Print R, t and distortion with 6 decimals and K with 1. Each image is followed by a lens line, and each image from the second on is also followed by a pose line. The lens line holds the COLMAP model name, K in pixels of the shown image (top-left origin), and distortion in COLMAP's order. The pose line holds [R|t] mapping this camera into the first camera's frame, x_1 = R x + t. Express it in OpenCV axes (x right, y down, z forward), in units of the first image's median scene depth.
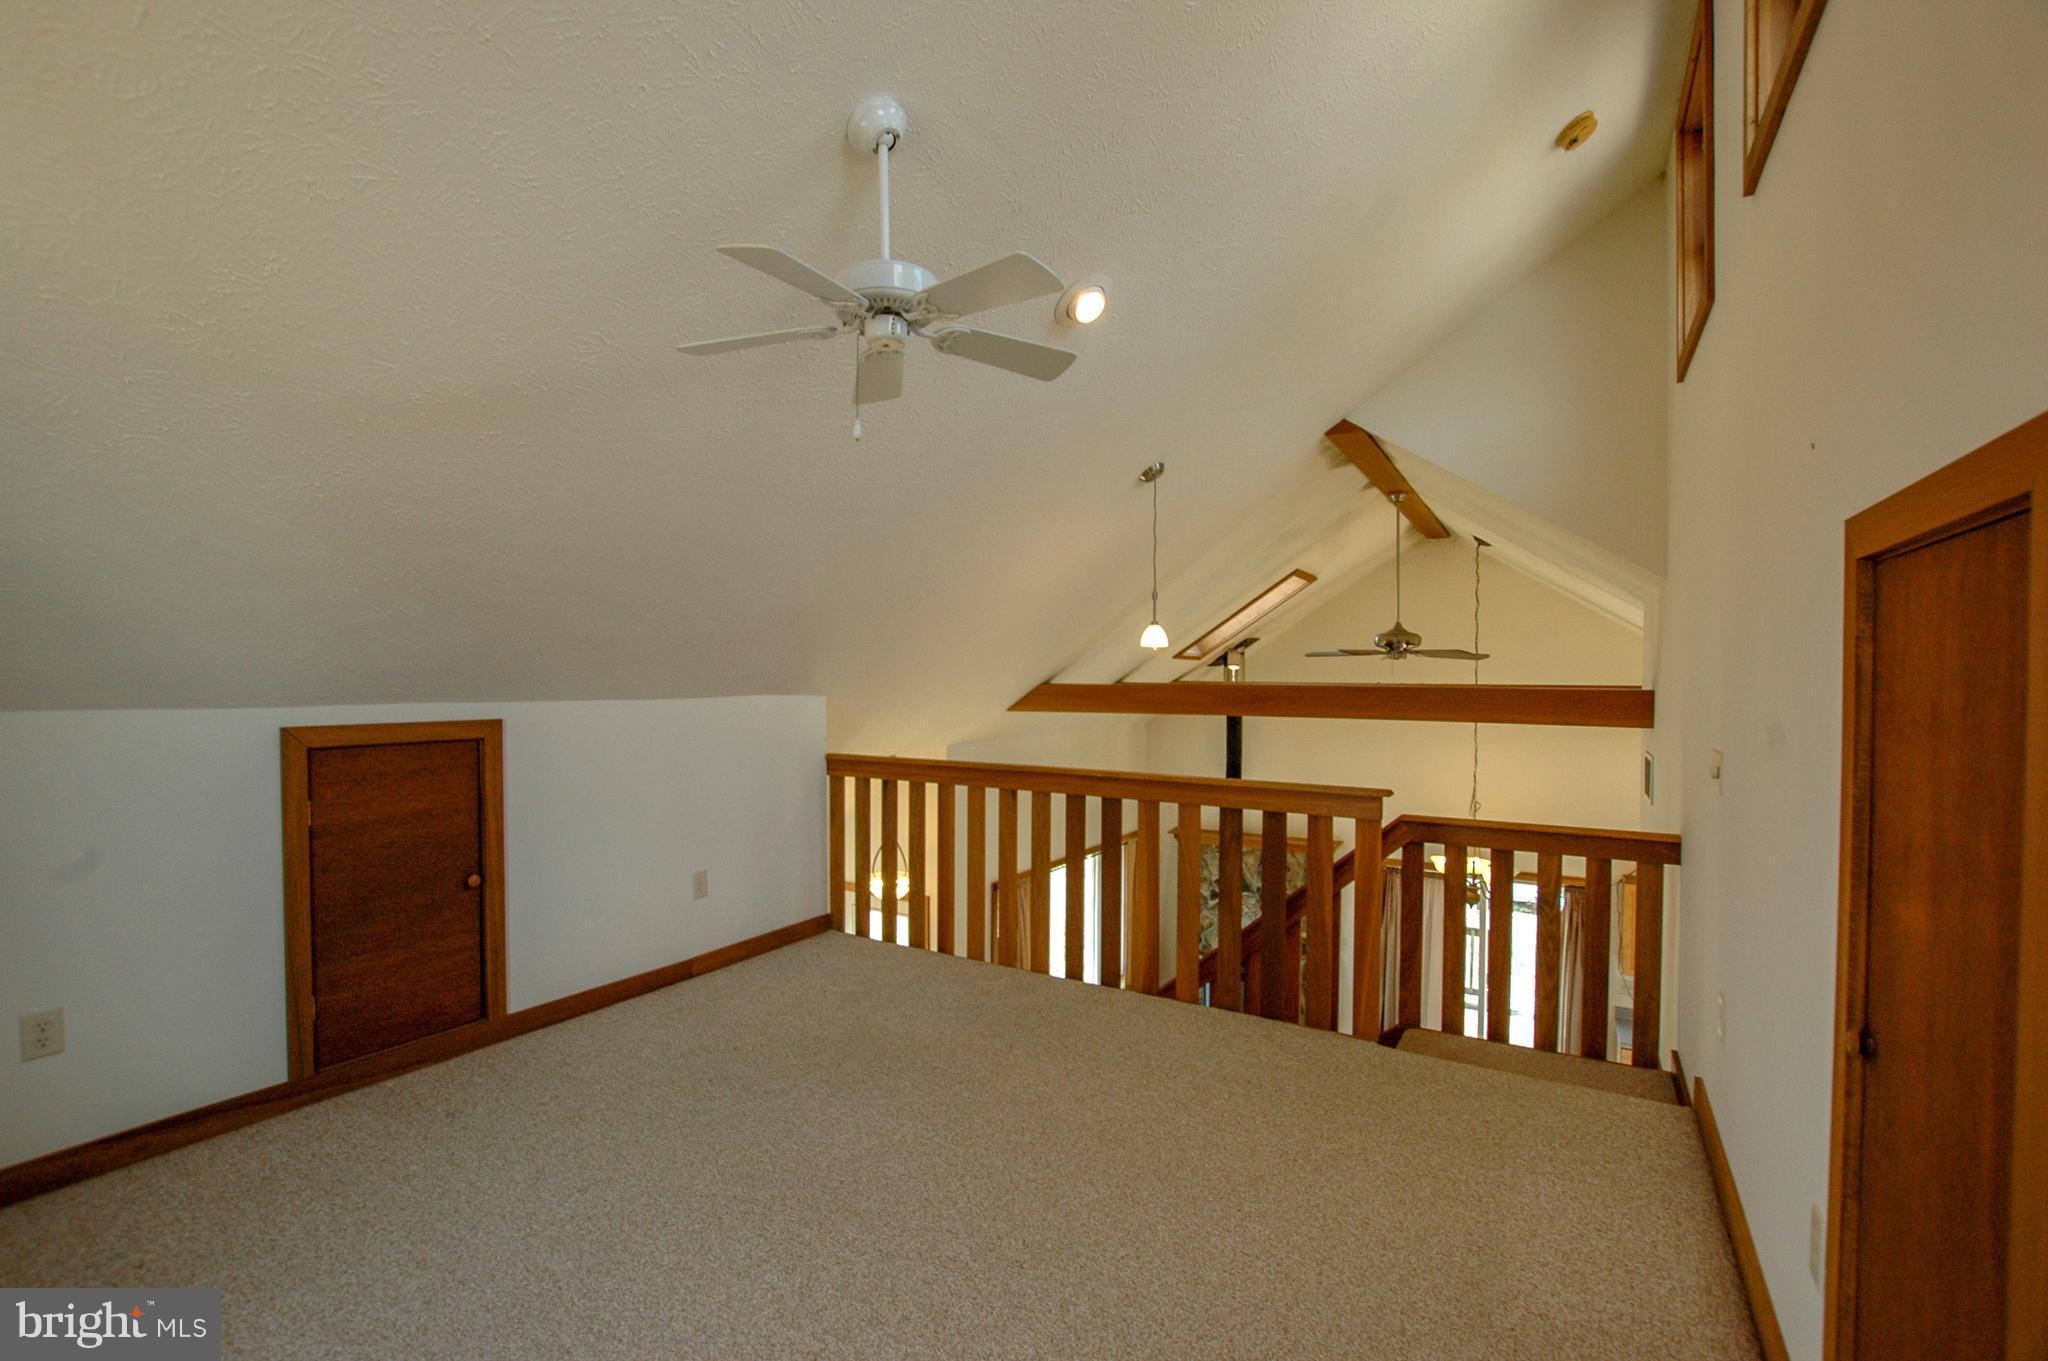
lens RADIAL K [[910.4, 0, 1015.2], [0, 910.4, 683.2], [0, 0, 1]] dist [-0.034636, 0.005157]
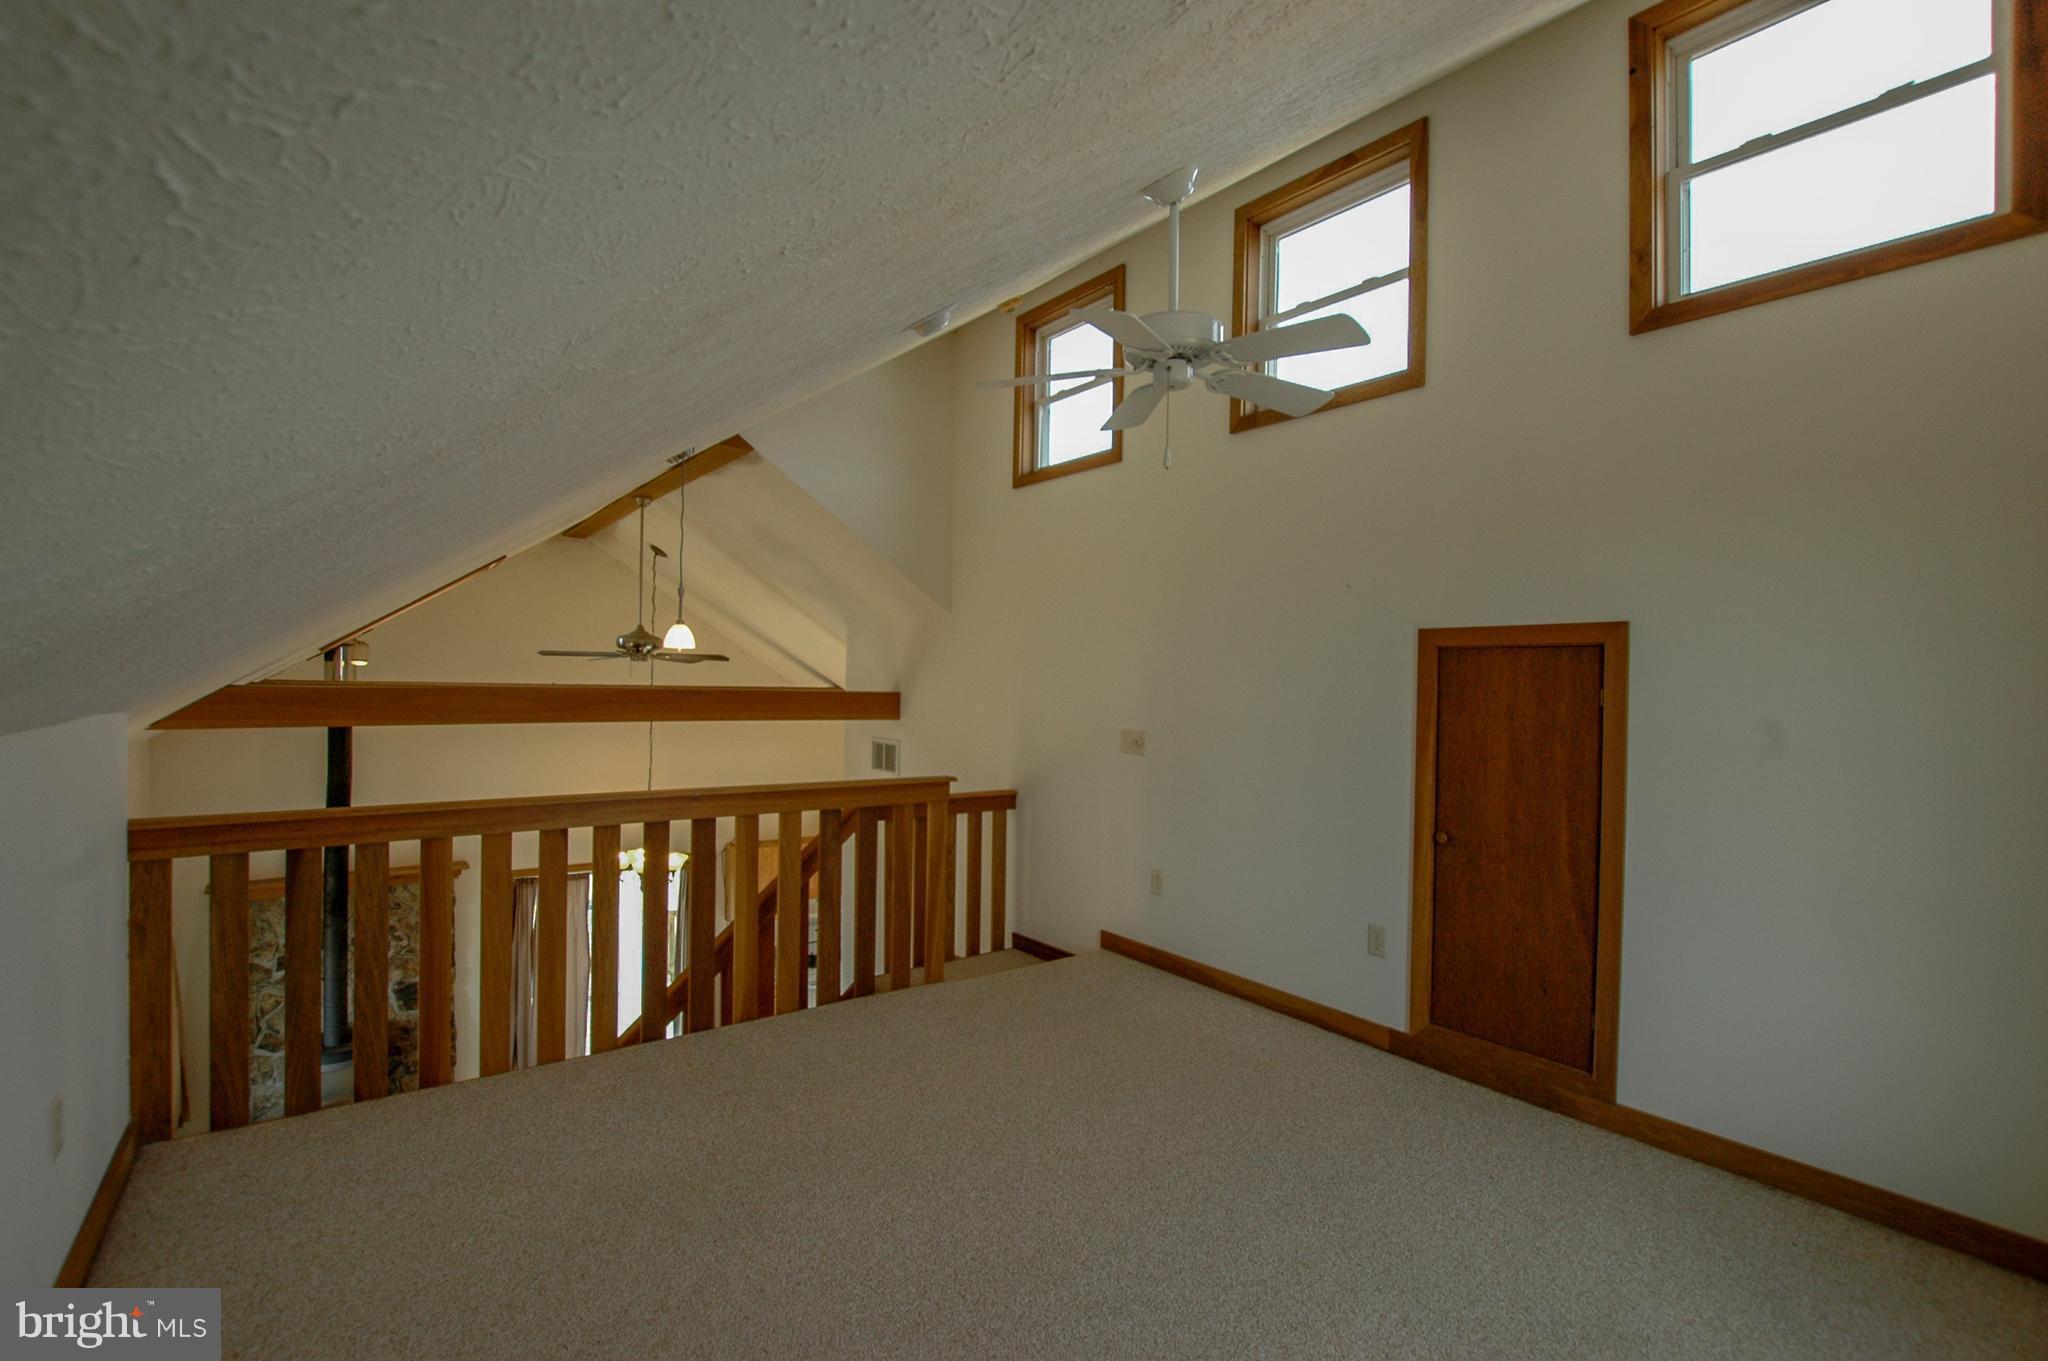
lens RADIAL K [[931.5, 0, 1003.4], [0, 931.5, 686.8], [0, 0, 1]] dist [-0.041736, 0.005792]
pose [[0.383858, -0.006505, 0.923369, -0.545909], [-0.000662, 0.999973, 0.007320, -0.008666], [-0.923392, -0.003421, 0.383843, 0.335925]]
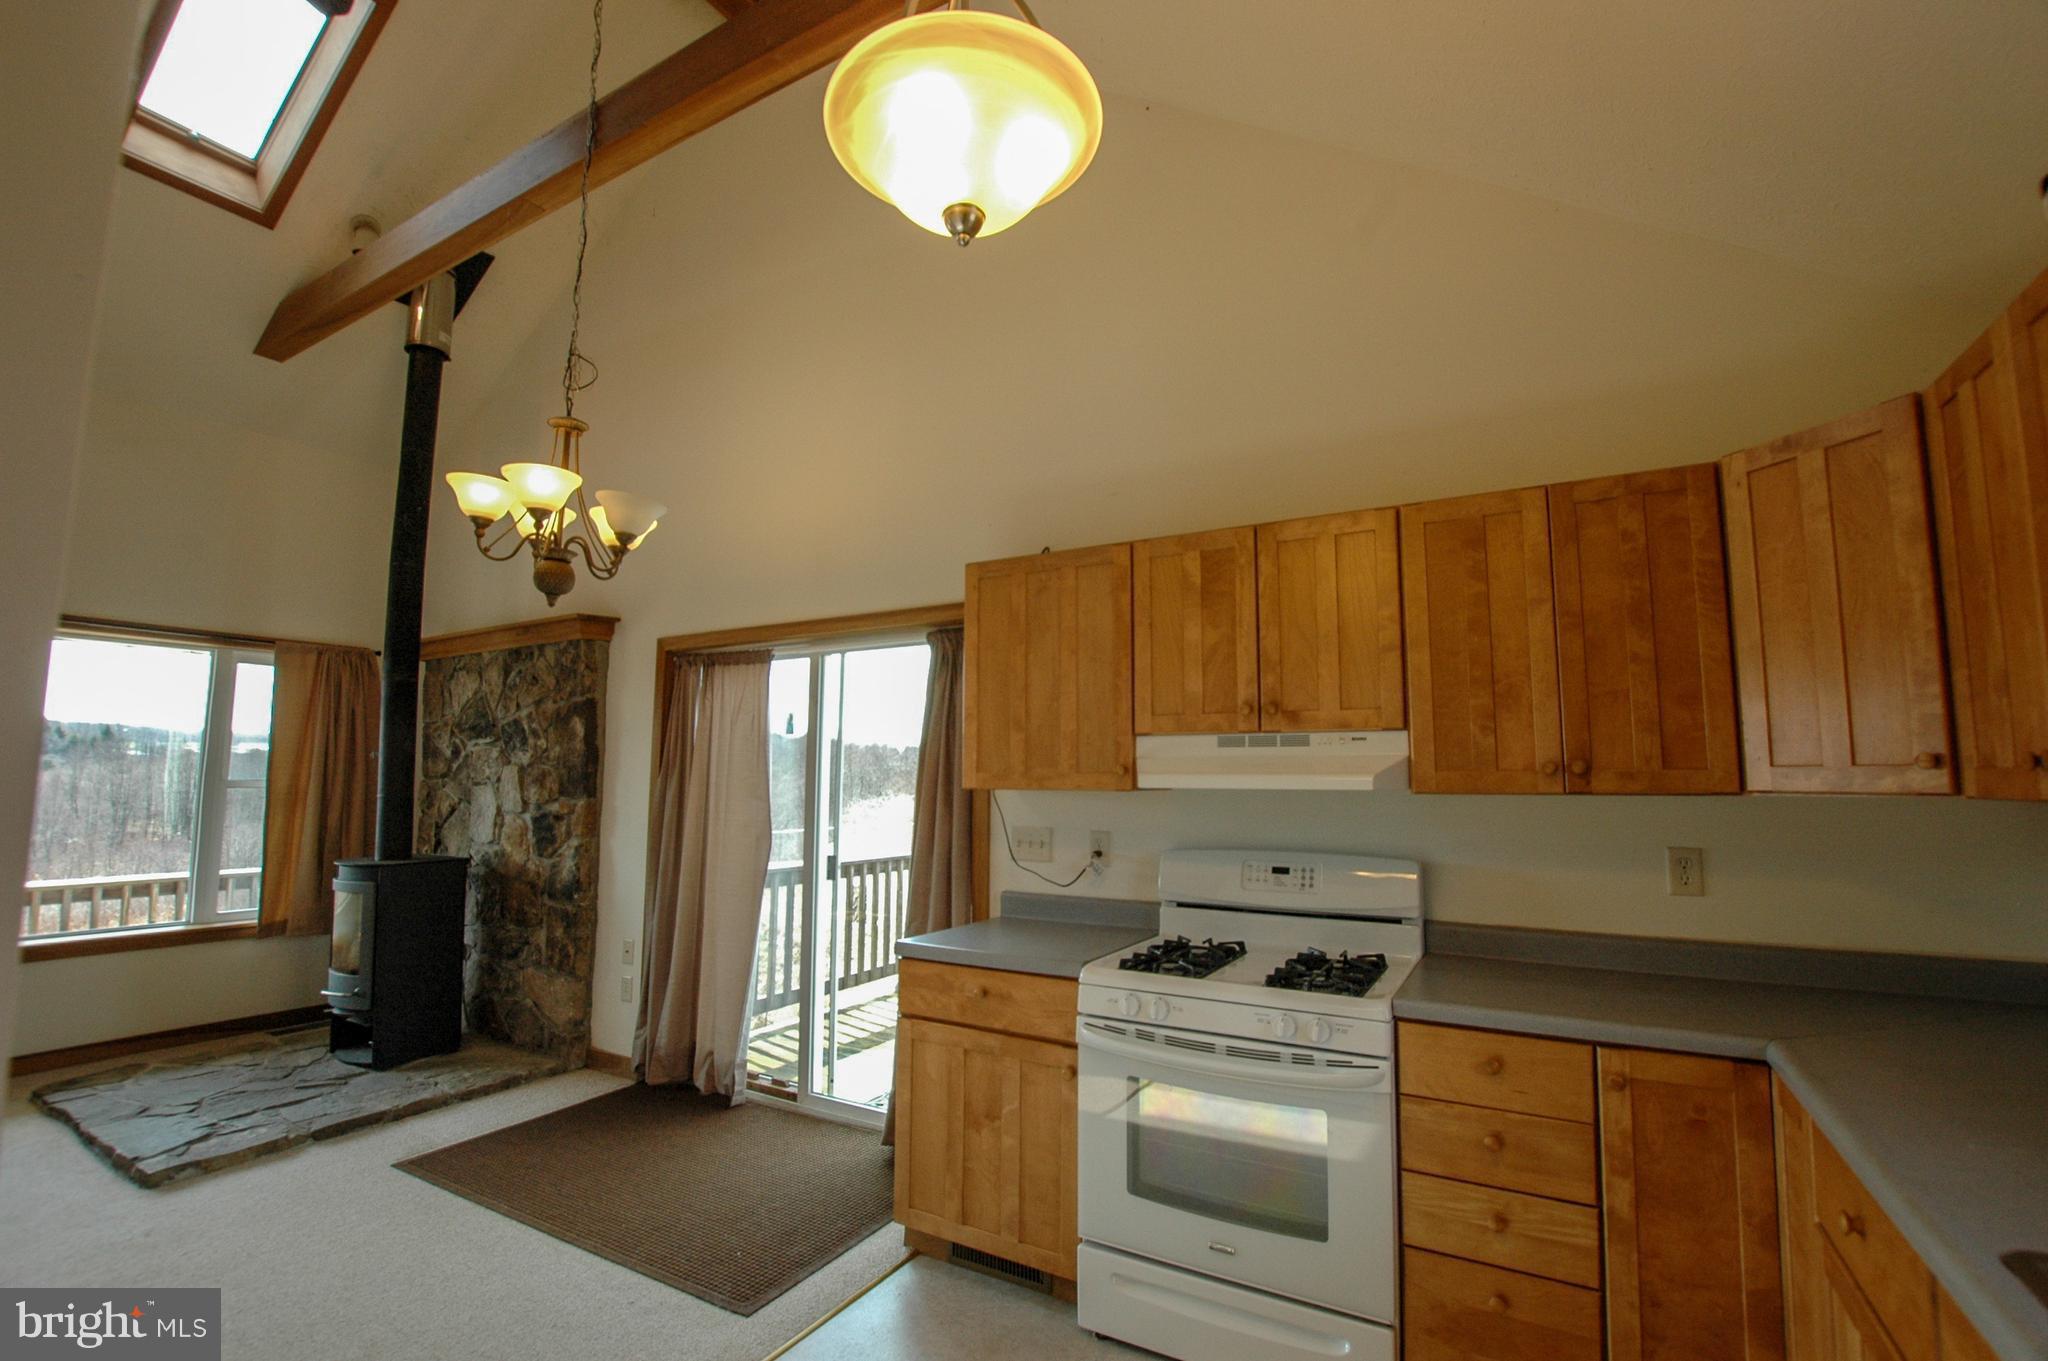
lens RADIAL K [[910.4, 0, 1015.2], [0, 910.4, 683.2], [0, 0, 1]] dist [-0.034636, 0.005157]
pose [[0.999862, -0.004844, 0.015862, 1.213879], [0.006721, 0.992693, -0.120481, 0.572468], [-0.015163, 0.120571, 0.992589, 1.001591]]
